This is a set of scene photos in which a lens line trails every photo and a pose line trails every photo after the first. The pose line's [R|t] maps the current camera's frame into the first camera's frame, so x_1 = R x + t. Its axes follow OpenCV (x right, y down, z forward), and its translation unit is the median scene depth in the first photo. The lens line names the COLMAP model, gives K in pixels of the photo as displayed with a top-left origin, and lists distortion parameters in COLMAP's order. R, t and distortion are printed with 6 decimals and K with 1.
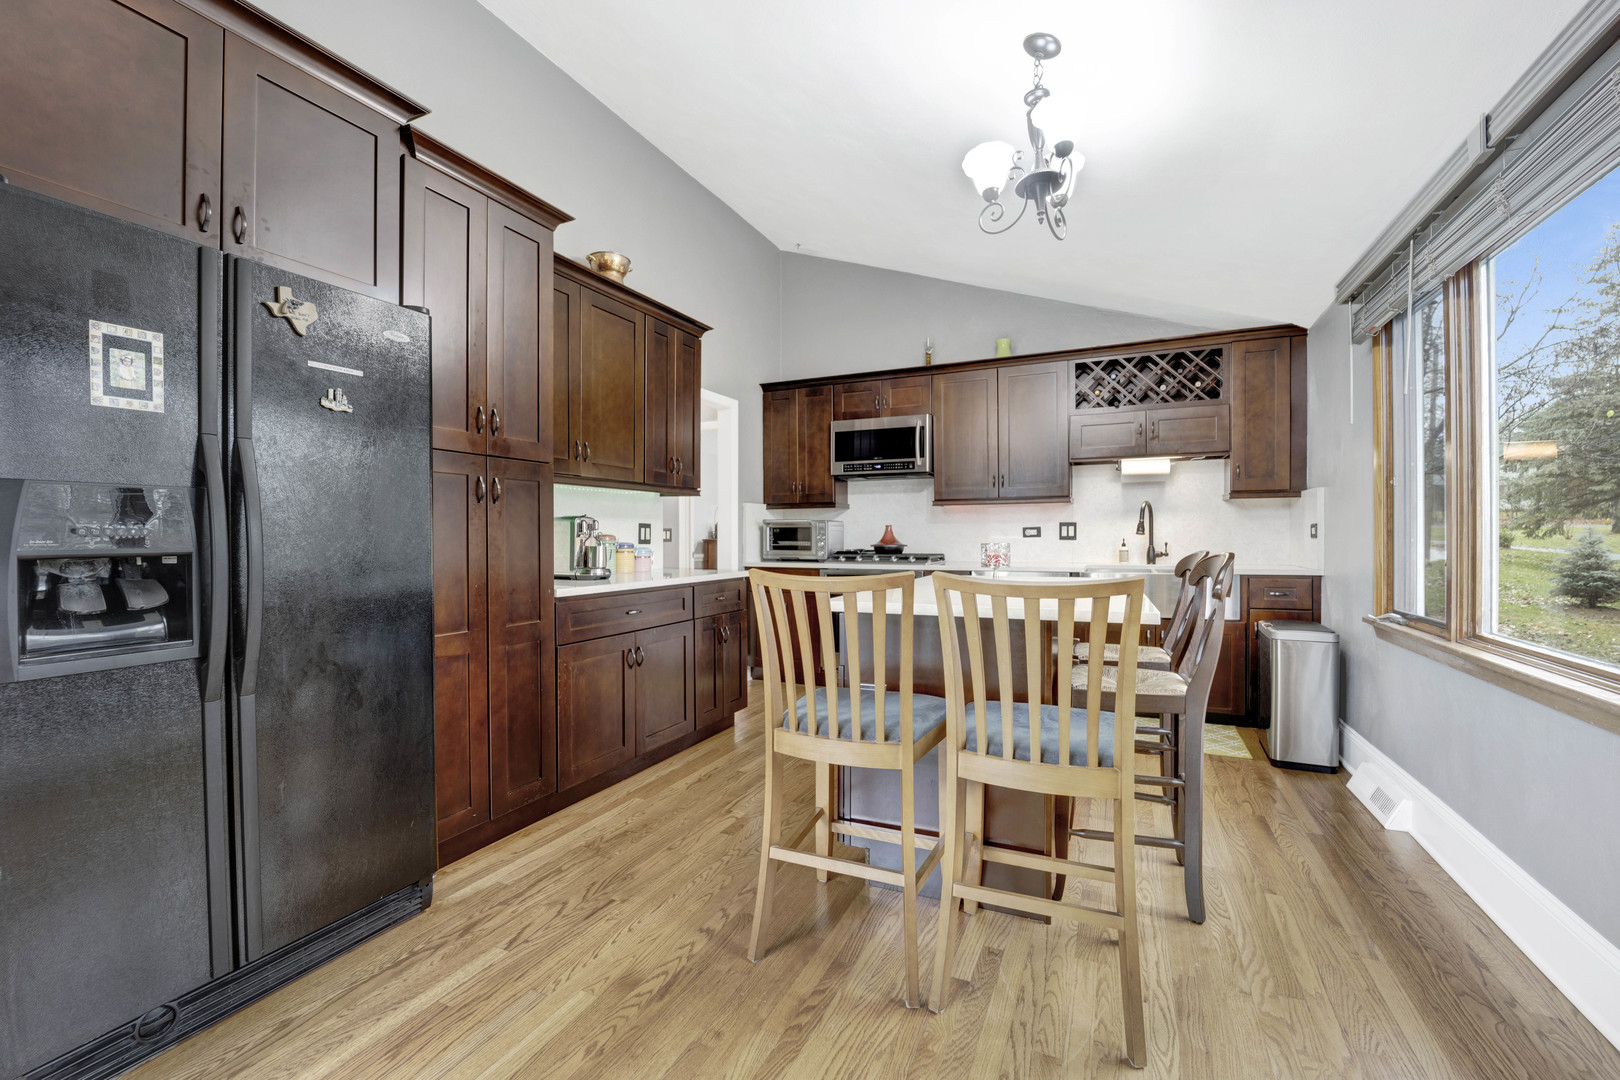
lens RADIAL K [[662.4, 0, 806.4], [0, 662.4, 540.4], [0, 0, 1]] dist [-0.020728, -0.000100]
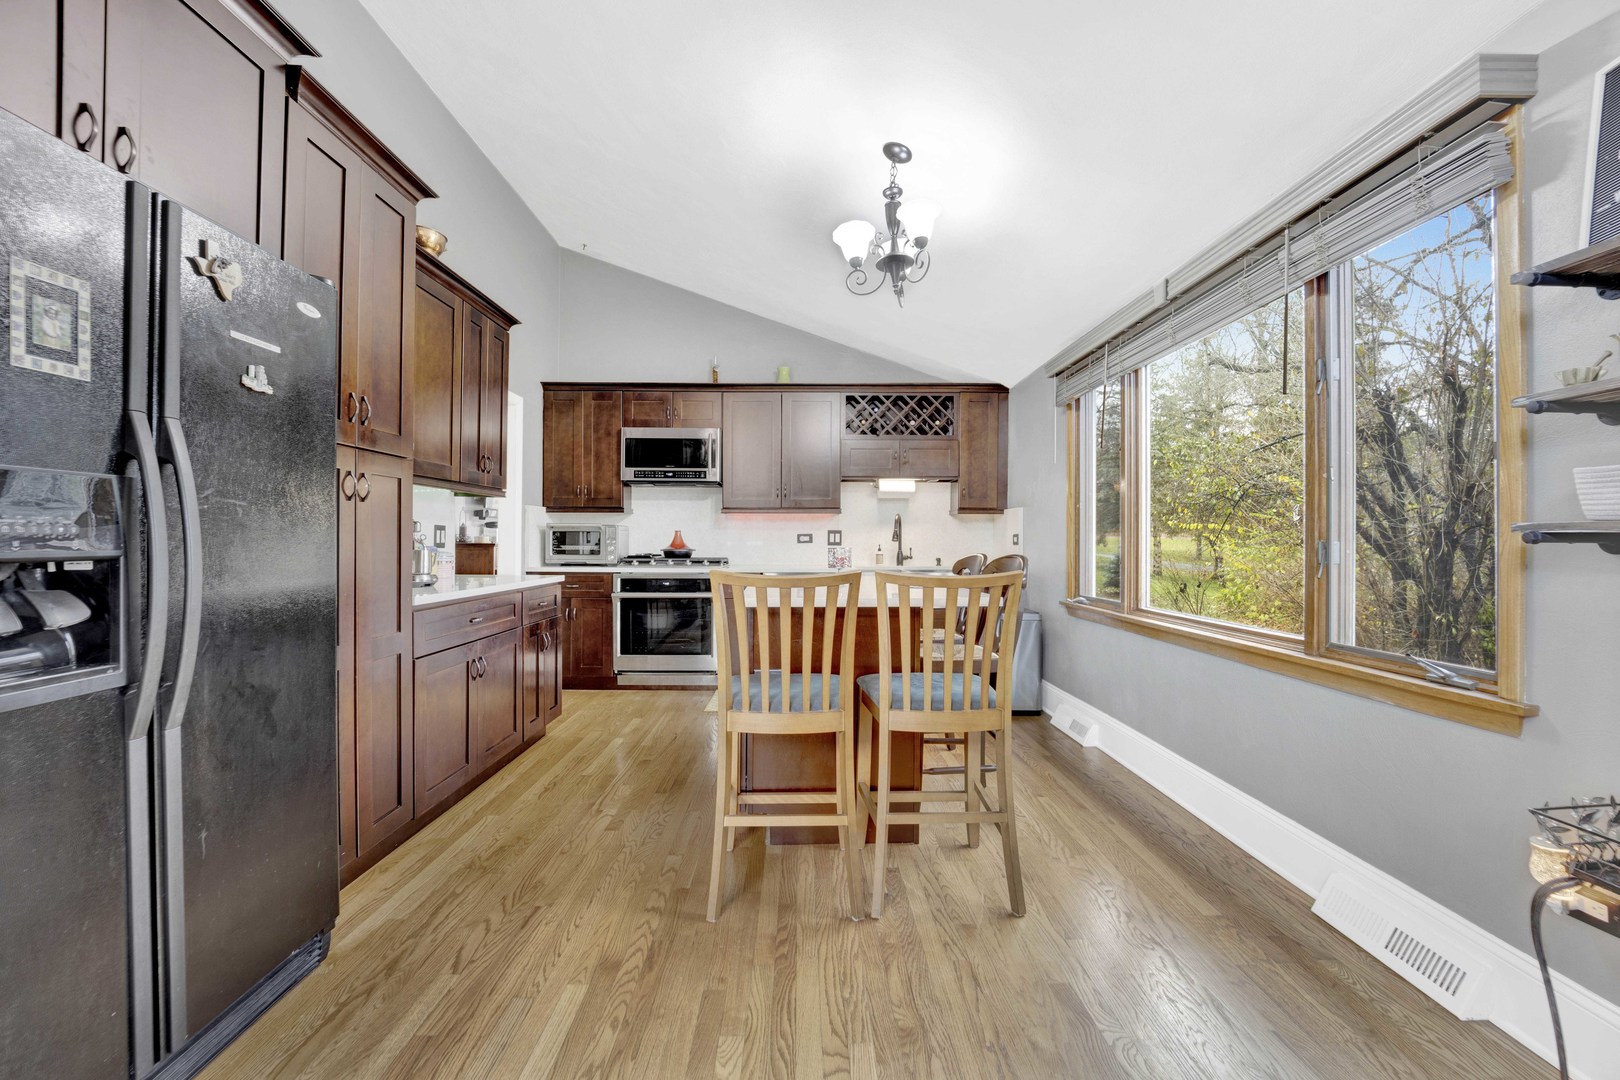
lens RADIAL K [[660.5, 0, 798.9], [0, 660.5, 542.1], [0, 0, 1]] dist [-0.019231, 0.000169]
pose [[0.903986, 0.006740, 0.427508, -0.259499], [-0.004549, 0.999971, -0.006147, 0.001235], [-0.427537, 0.003612, 0.903991, -0.044613]]
